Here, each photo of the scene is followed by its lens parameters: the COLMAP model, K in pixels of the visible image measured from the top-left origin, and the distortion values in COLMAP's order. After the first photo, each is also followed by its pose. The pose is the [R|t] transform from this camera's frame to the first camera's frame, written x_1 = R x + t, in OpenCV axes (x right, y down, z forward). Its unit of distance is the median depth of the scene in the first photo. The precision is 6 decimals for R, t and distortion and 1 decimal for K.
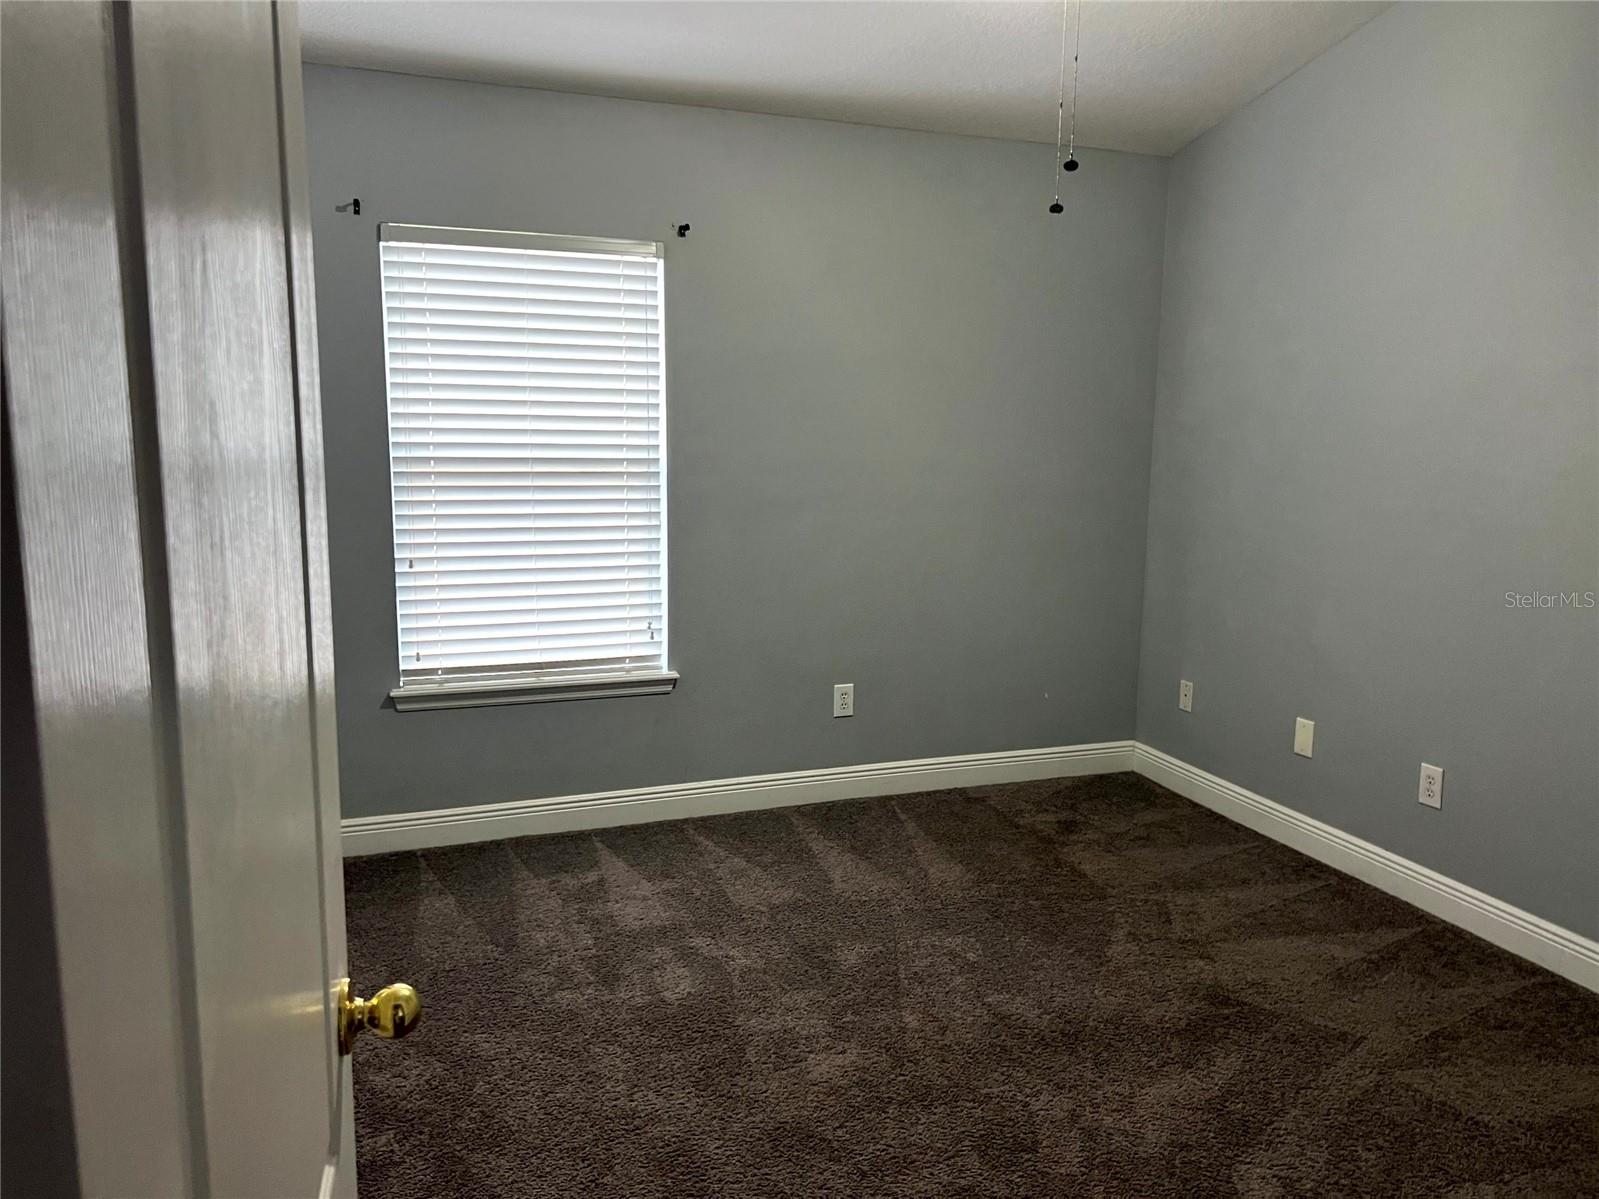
lens RADIAL K [[1206.1, 0, 808.5], [0, 1206.1, 604.6], [0, 0, 1]] dist [0.041266, -0.050596]
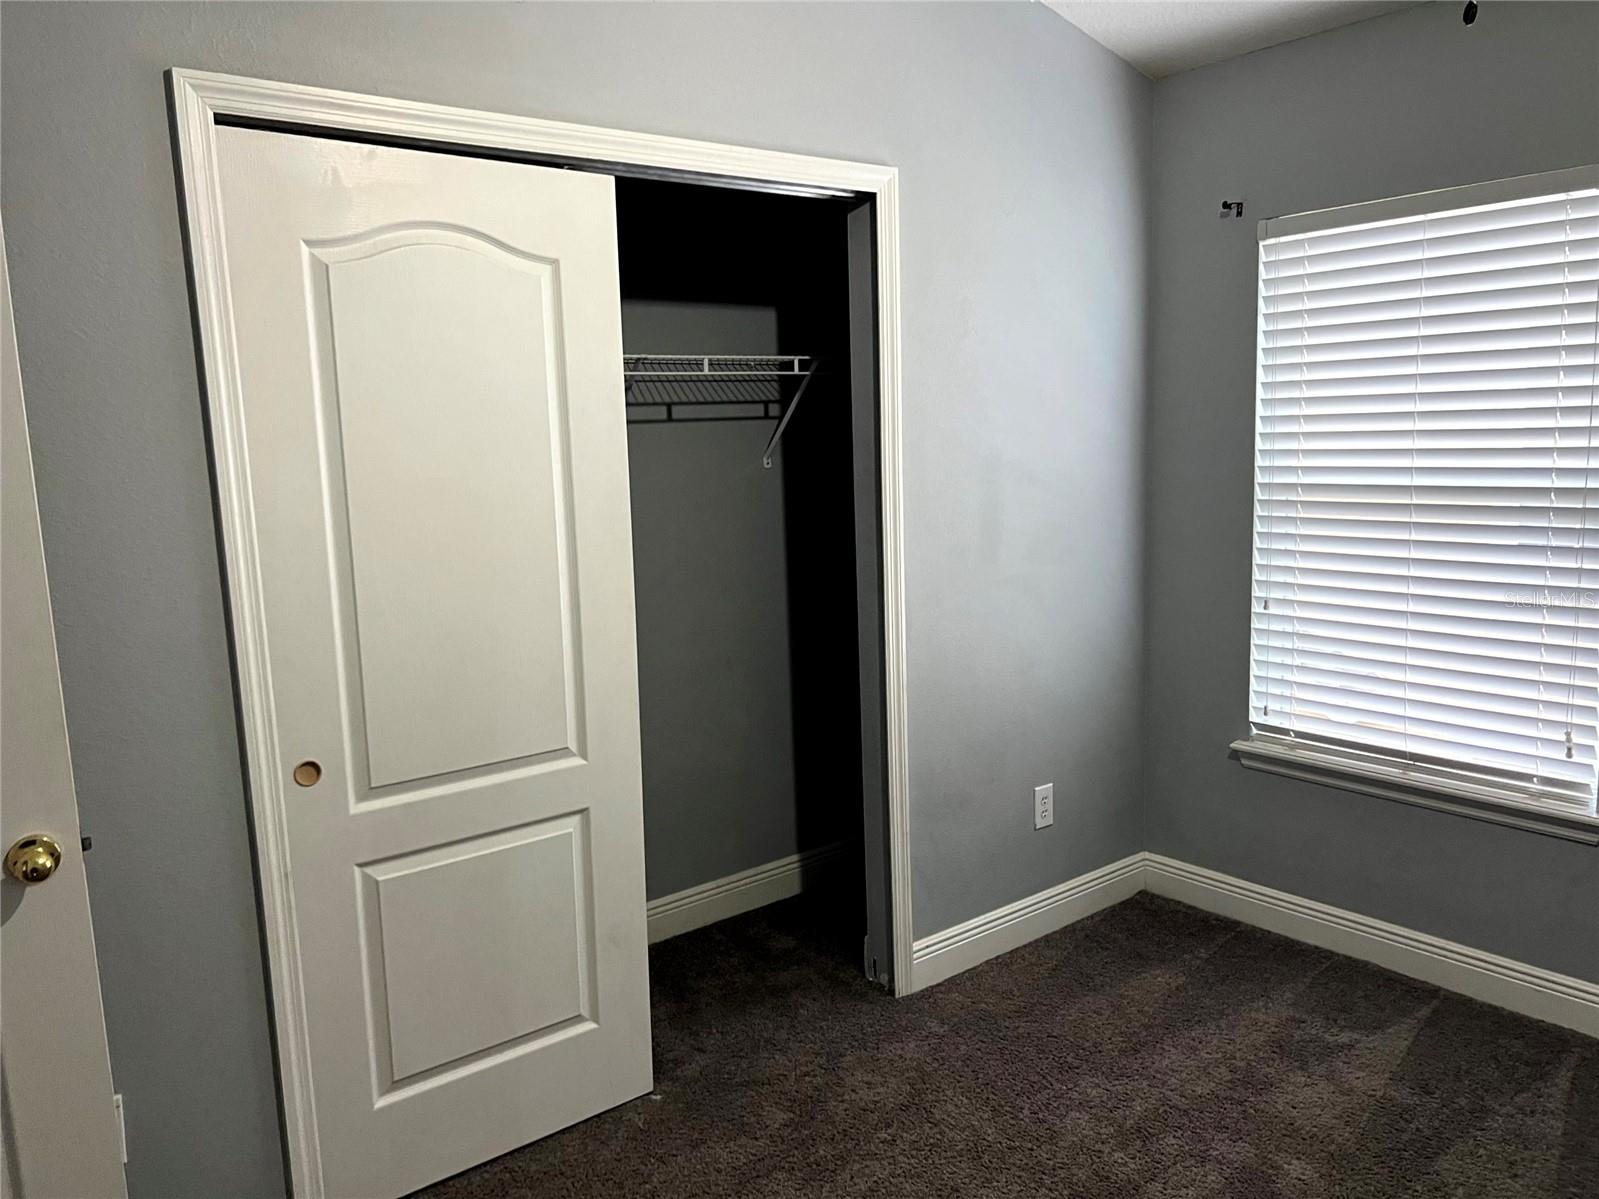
lens RADIAL K [[1206.1, 0, 802.4], [0, 1206.1, 607.5], [0, 0, 1]] dist [0.041266, -0.050596]
pose [[0.300547, 0.115301, -0.946772, 0.402800], [-0.118033, 0.989532, 0.083040, -0.064779], [0.946435, 0.086793, 0.311010, 0.410276]]
